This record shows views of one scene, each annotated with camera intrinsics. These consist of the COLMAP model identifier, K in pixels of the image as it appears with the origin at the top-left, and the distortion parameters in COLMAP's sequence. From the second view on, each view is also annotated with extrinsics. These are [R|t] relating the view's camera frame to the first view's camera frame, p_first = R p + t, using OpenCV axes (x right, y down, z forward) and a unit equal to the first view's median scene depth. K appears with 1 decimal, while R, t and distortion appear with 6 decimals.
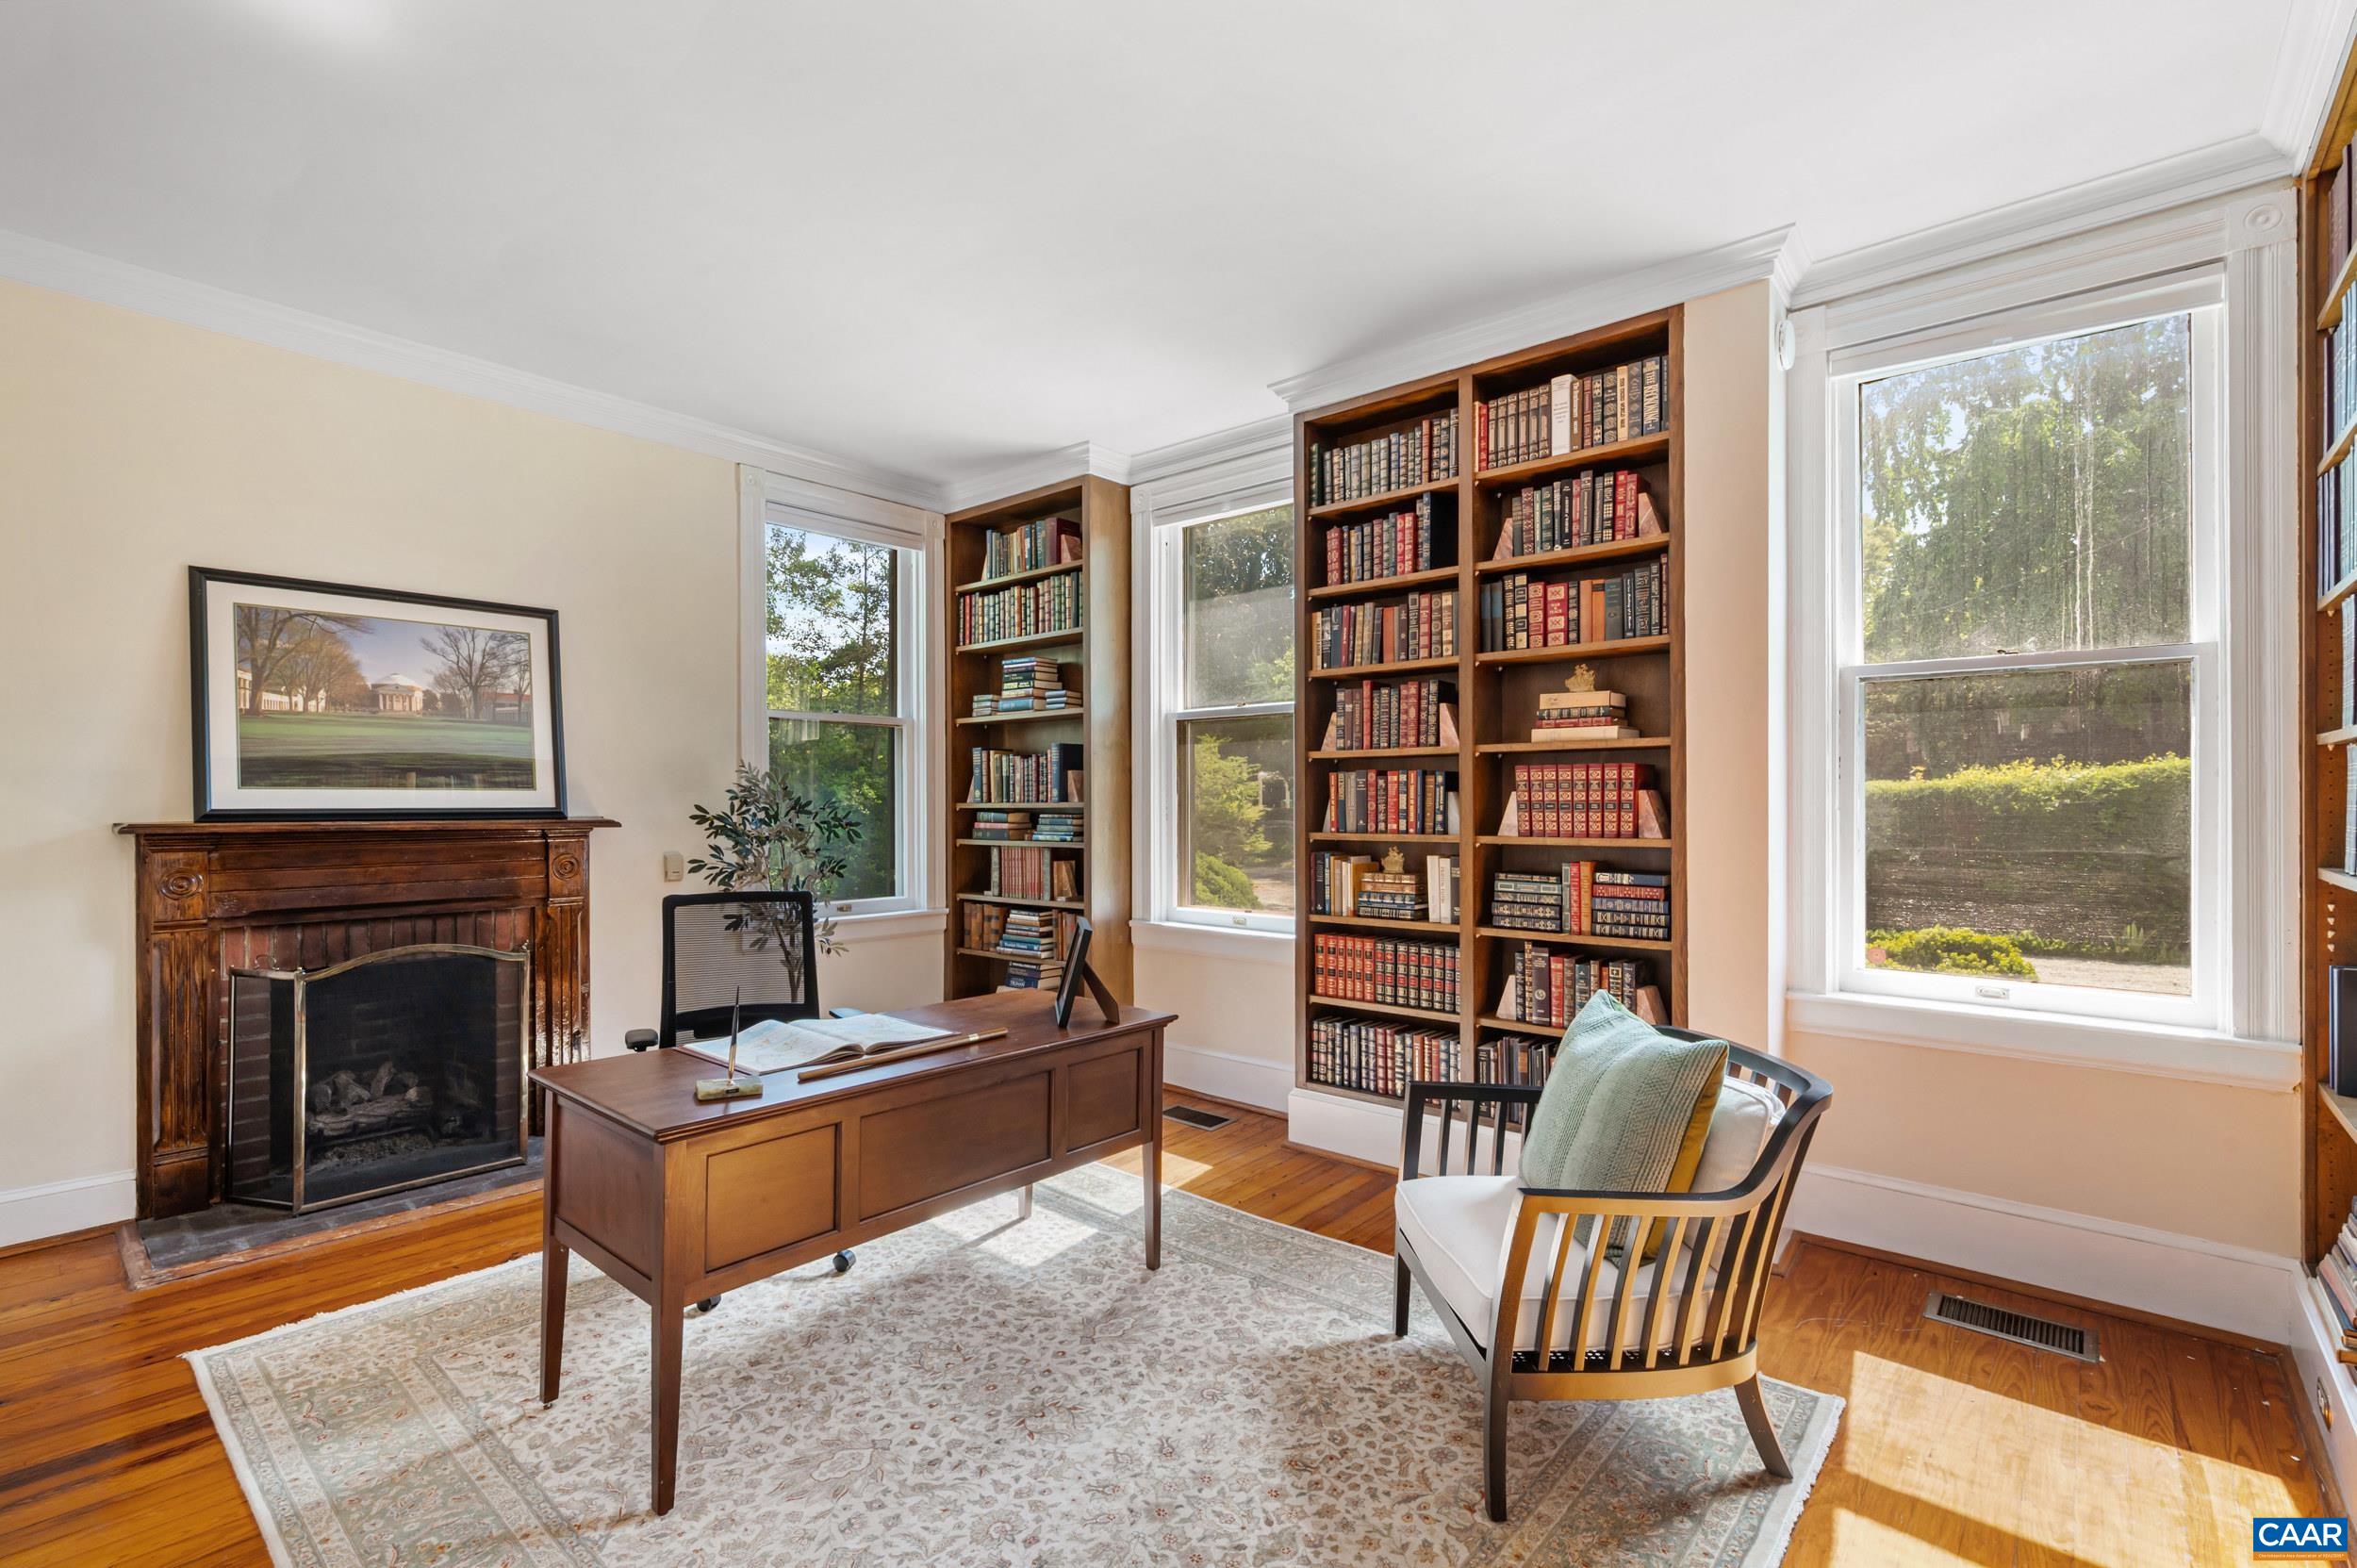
lens RADIAL K [[1073.9, 0, 1186.3], [0, 1073.9, 798.2], [0, 0, 1]] dist [0.001800, 0.000570]
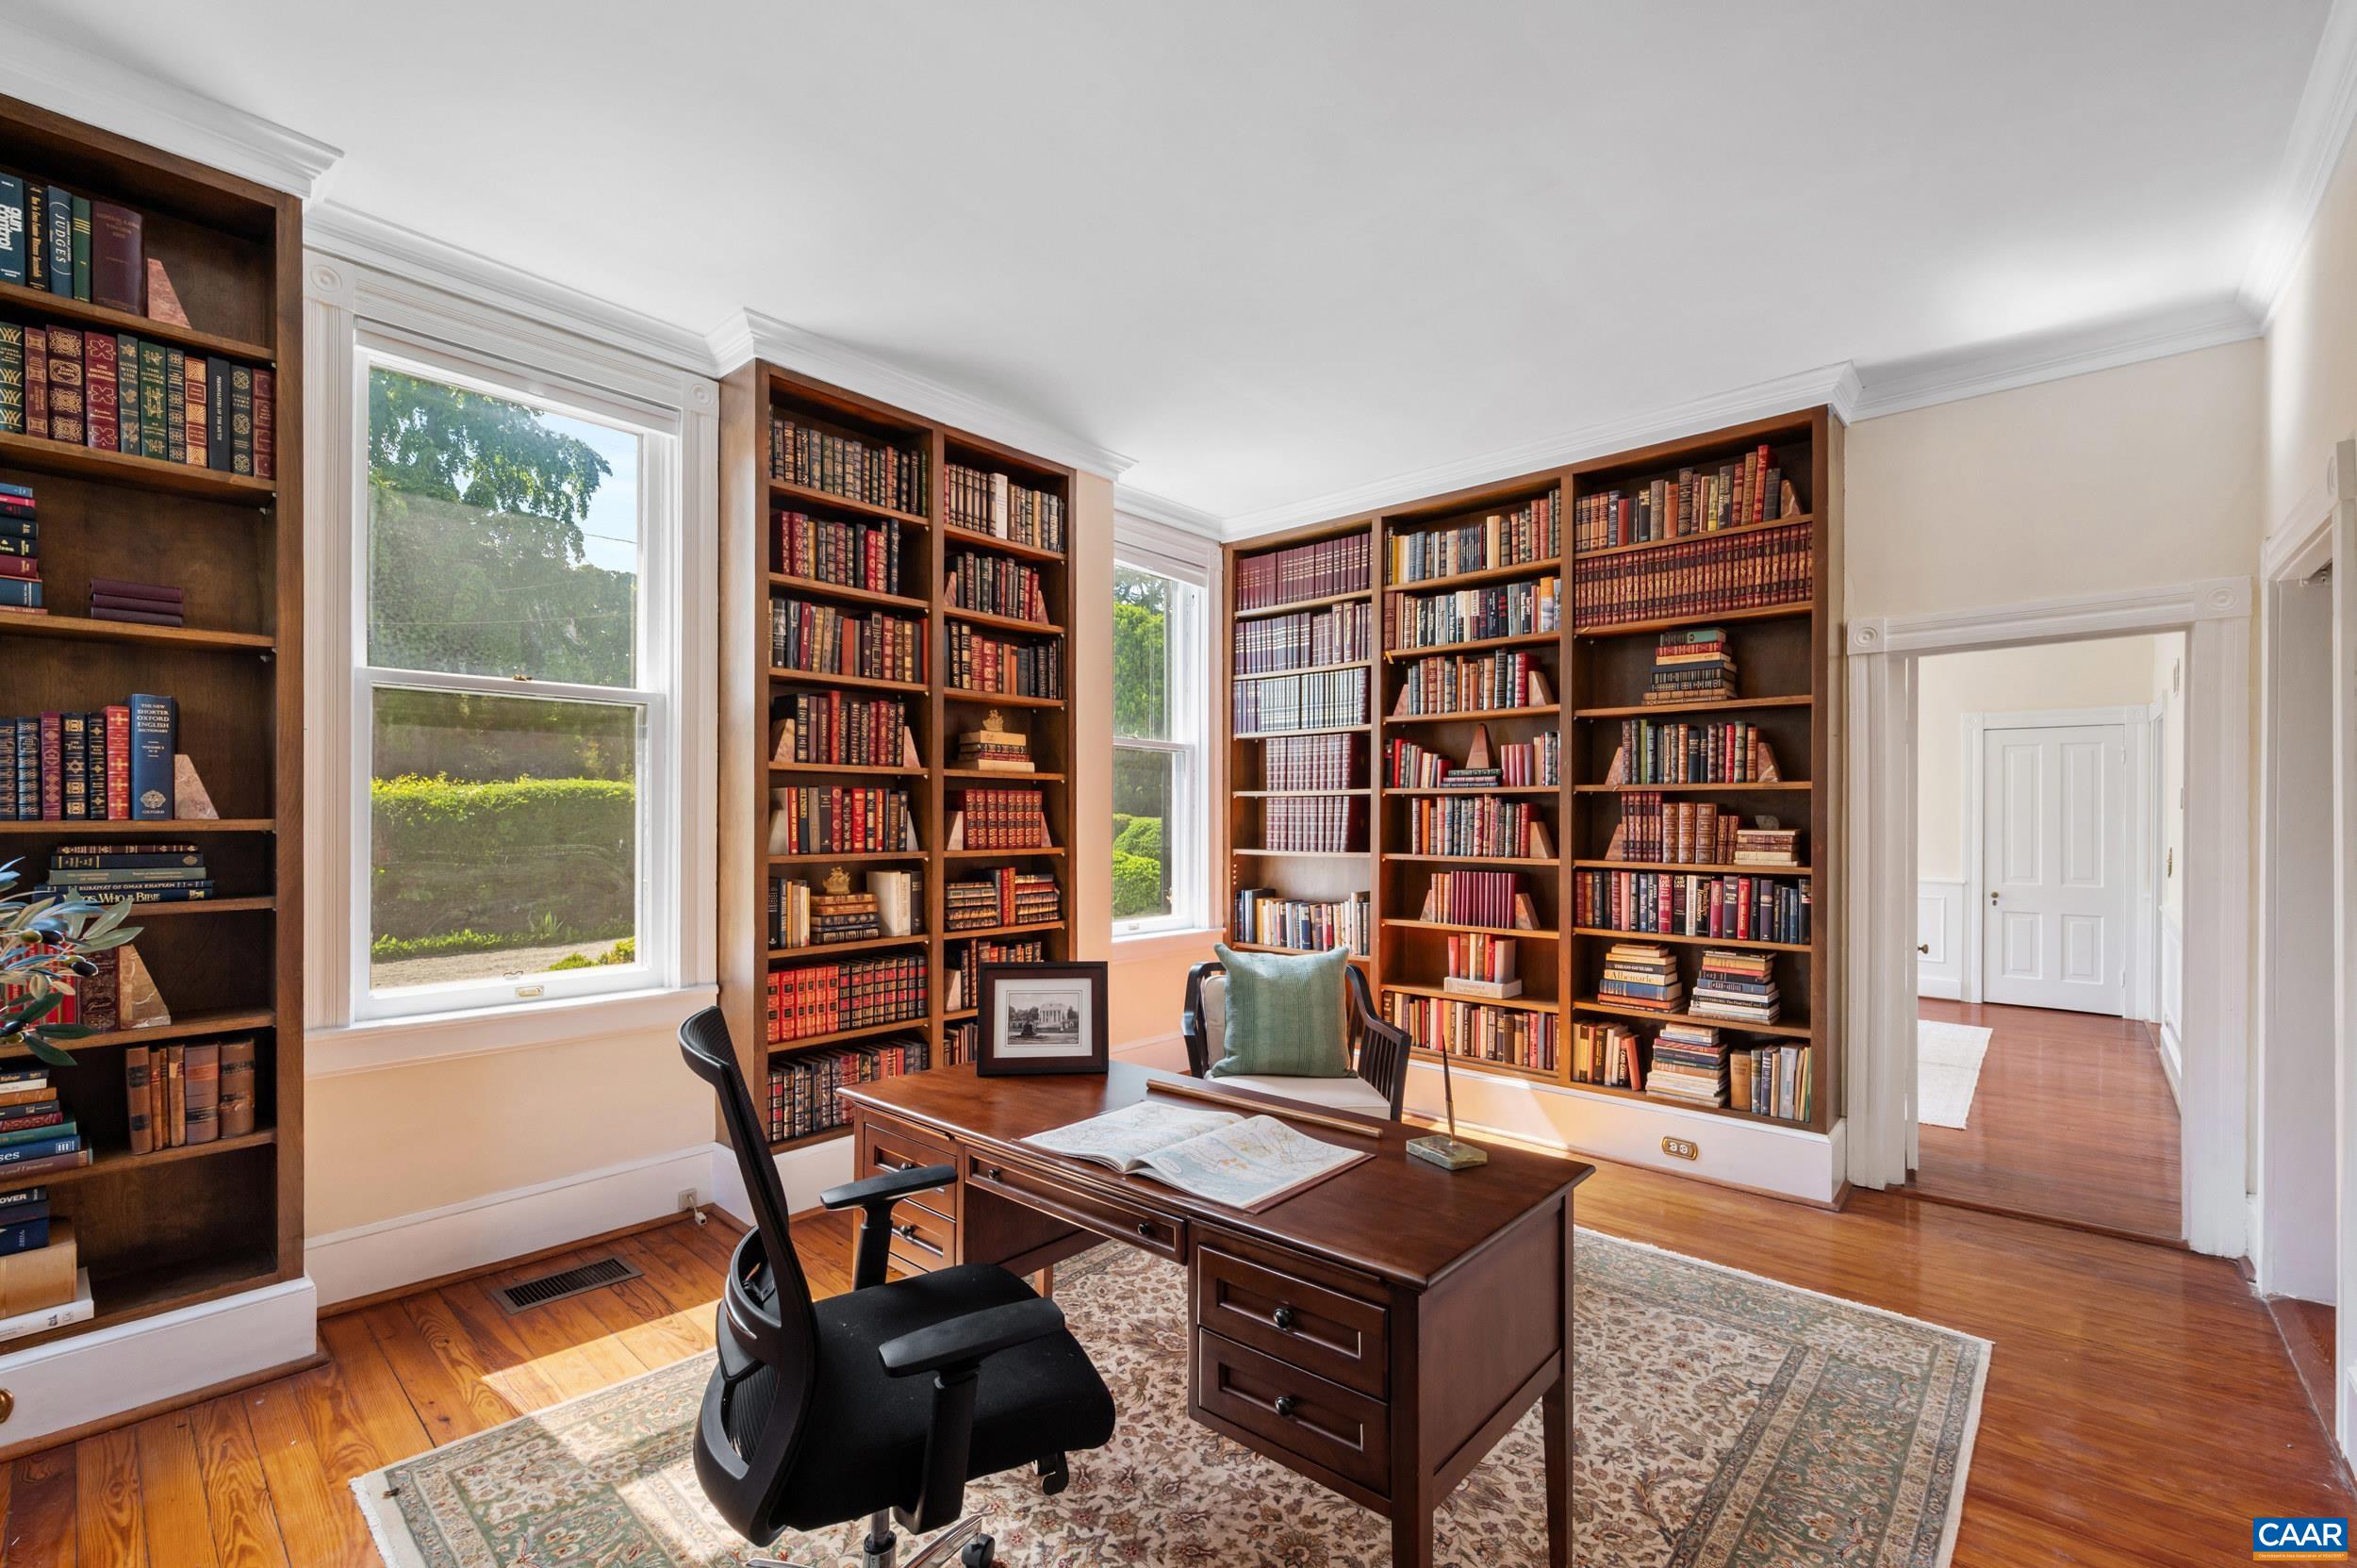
lens RADIAL K [[1009.1, 0, 1187.8], [0, 1009.1, 808.0], [0, 0, 1]] dist [0.001714, -0.000323]
pose [[0.017872, 0.009439, 0.999796, -0.742025], [-0.010253, 0.999905, -0.009257, -0.002262], [-0.999788, -0.010085, 0.017967, 0.705933]]
